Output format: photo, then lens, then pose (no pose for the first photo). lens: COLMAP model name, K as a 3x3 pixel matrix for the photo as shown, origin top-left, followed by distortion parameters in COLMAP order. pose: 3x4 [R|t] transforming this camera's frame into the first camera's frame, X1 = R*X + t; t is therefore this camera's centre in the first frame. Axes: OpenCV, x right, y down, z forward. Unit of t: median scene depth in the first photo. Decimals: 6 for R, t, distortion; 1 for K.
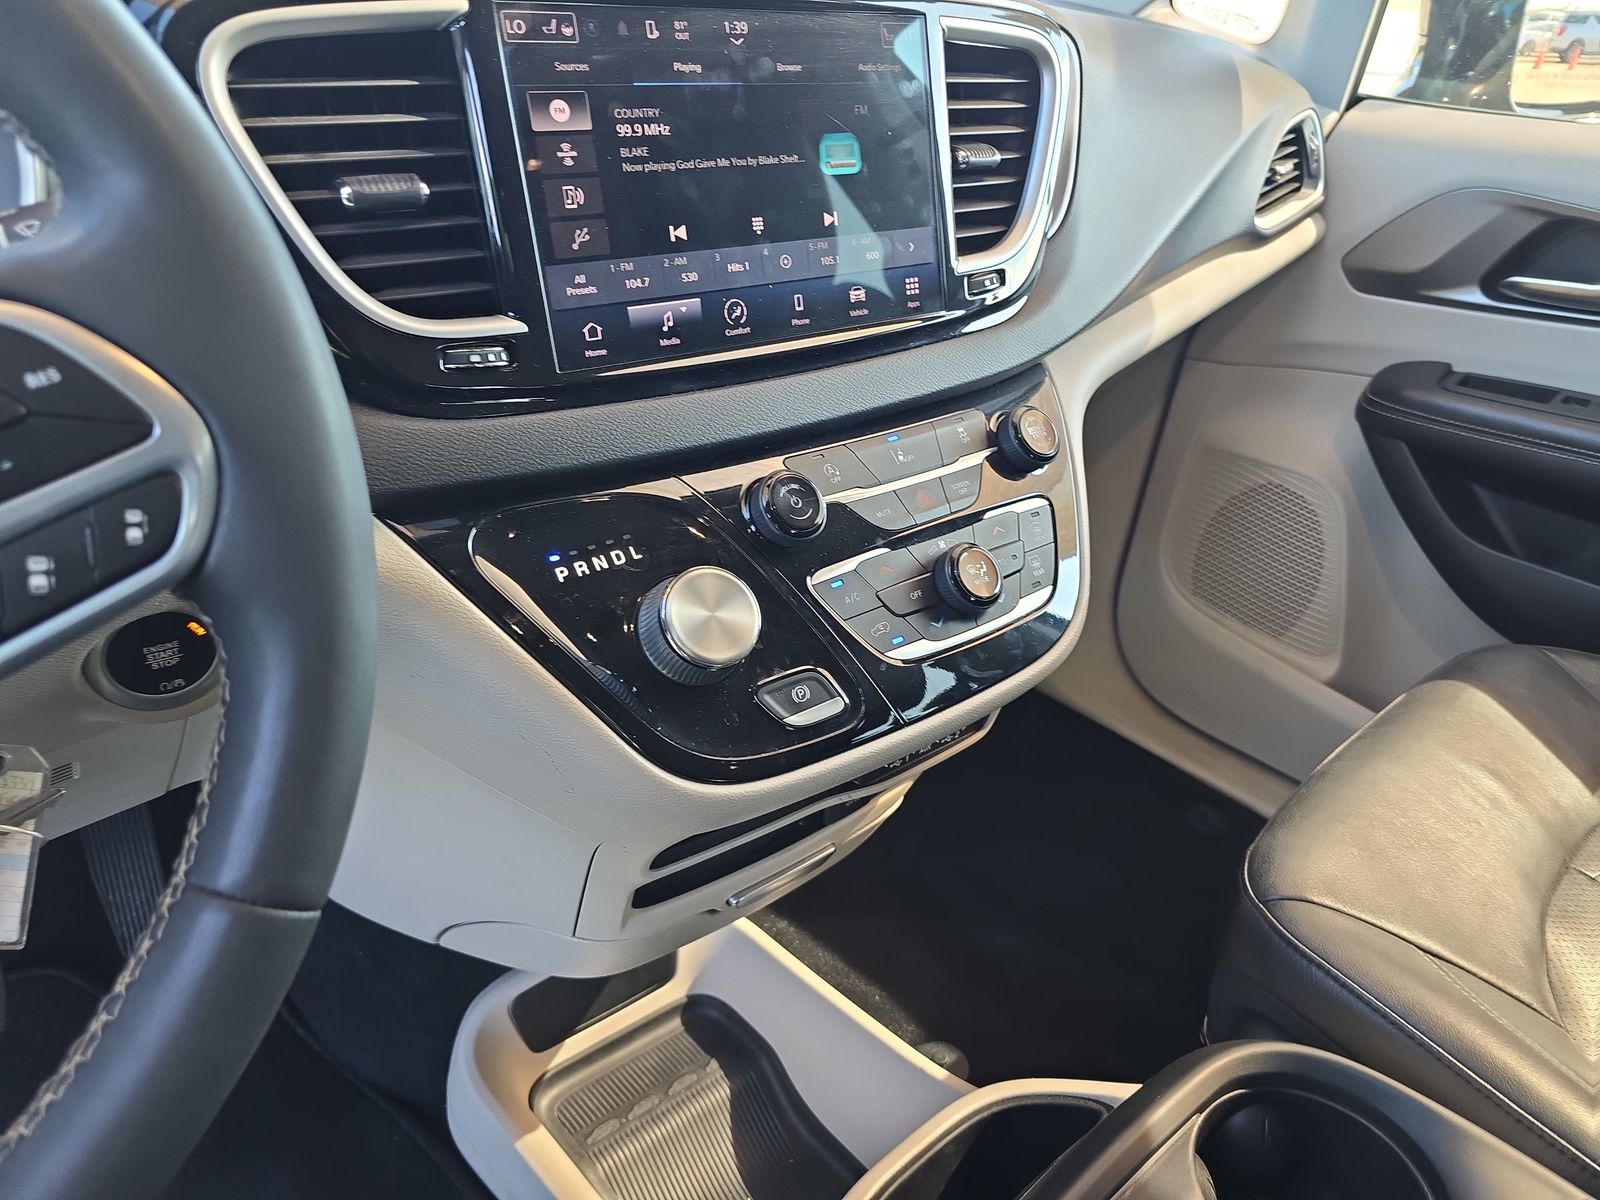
lens RADIAL K [[1097.1, 0, 814.8], [0, 1097.1, 601.7], [0, 0, 1]] dist [0.029388, -0.027232]
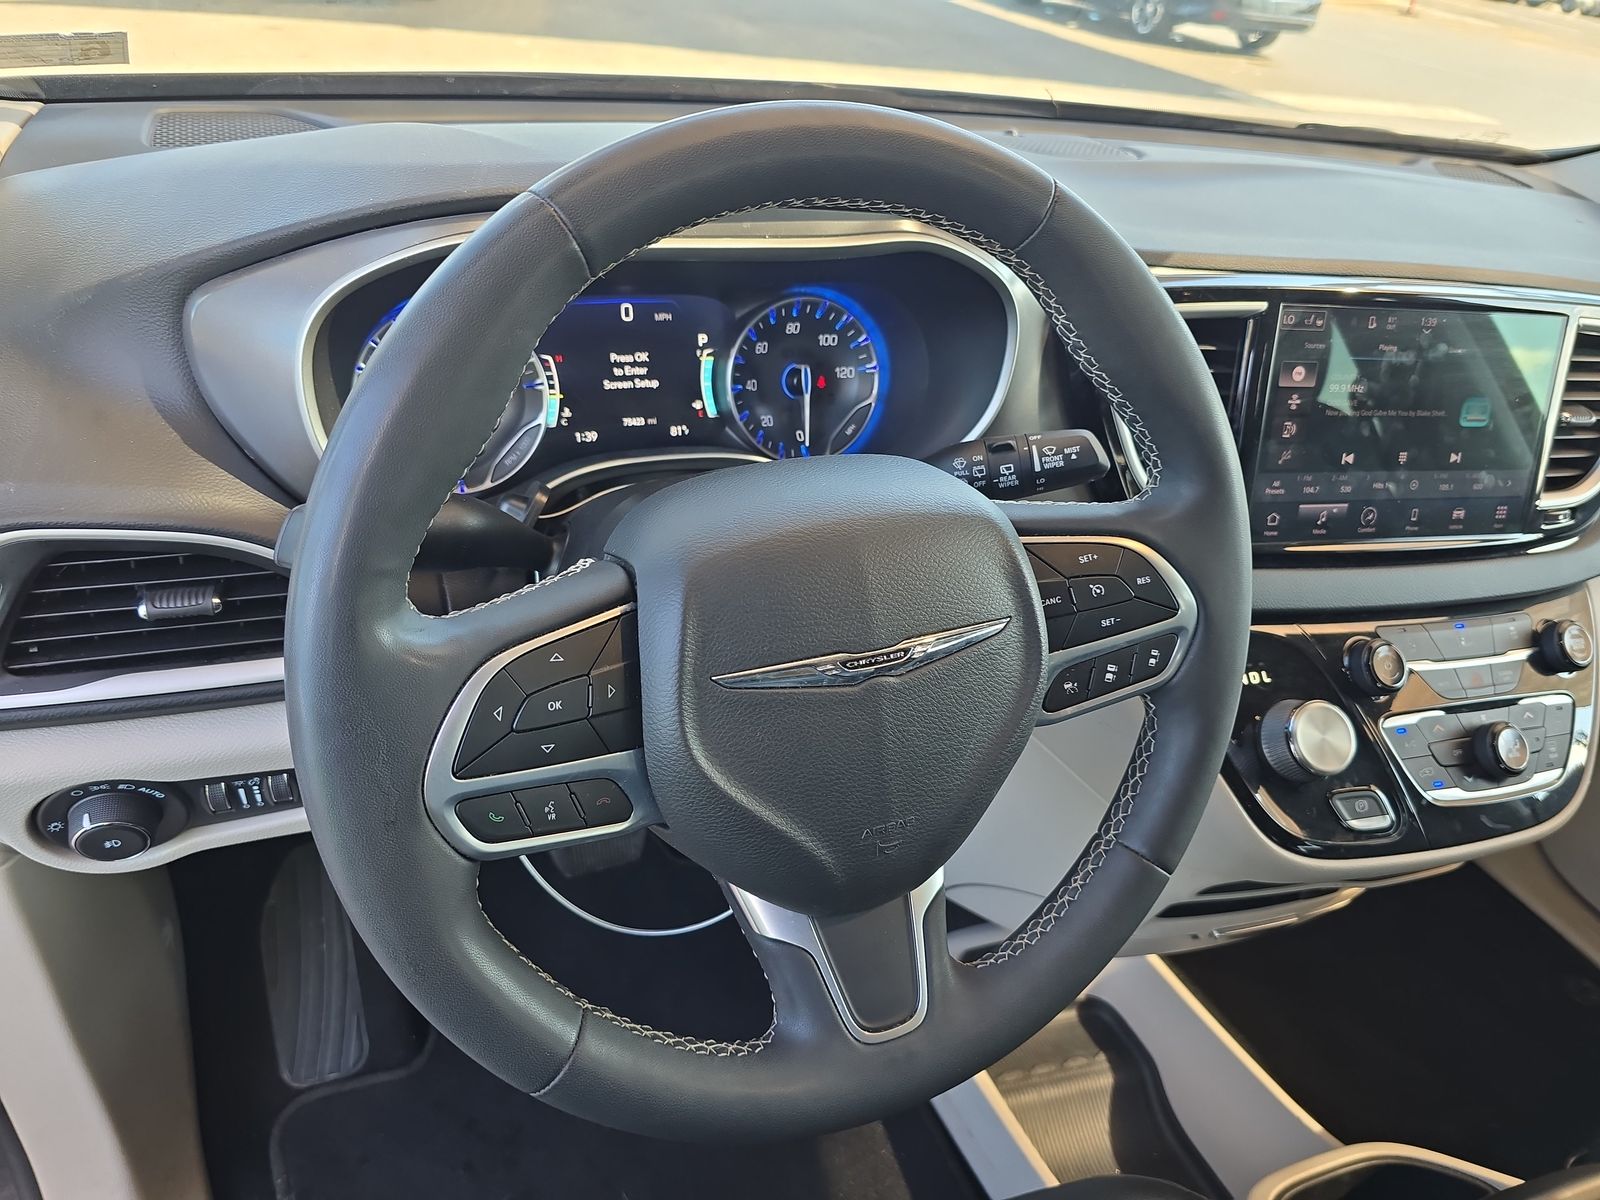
lens RADIAL K [[1103.5, 0, 800.0], [0, 1103.5, 600.0], [0, 0, 1]] dist [-0.015851, -0.002665]
pose [[0.933743, 0.229468, -0.274717, -0.333119], [-0.232209, 0.972395, 0.022968, -0.032362], [0.272403, 0.042346, 0.961251, -0.487662]]
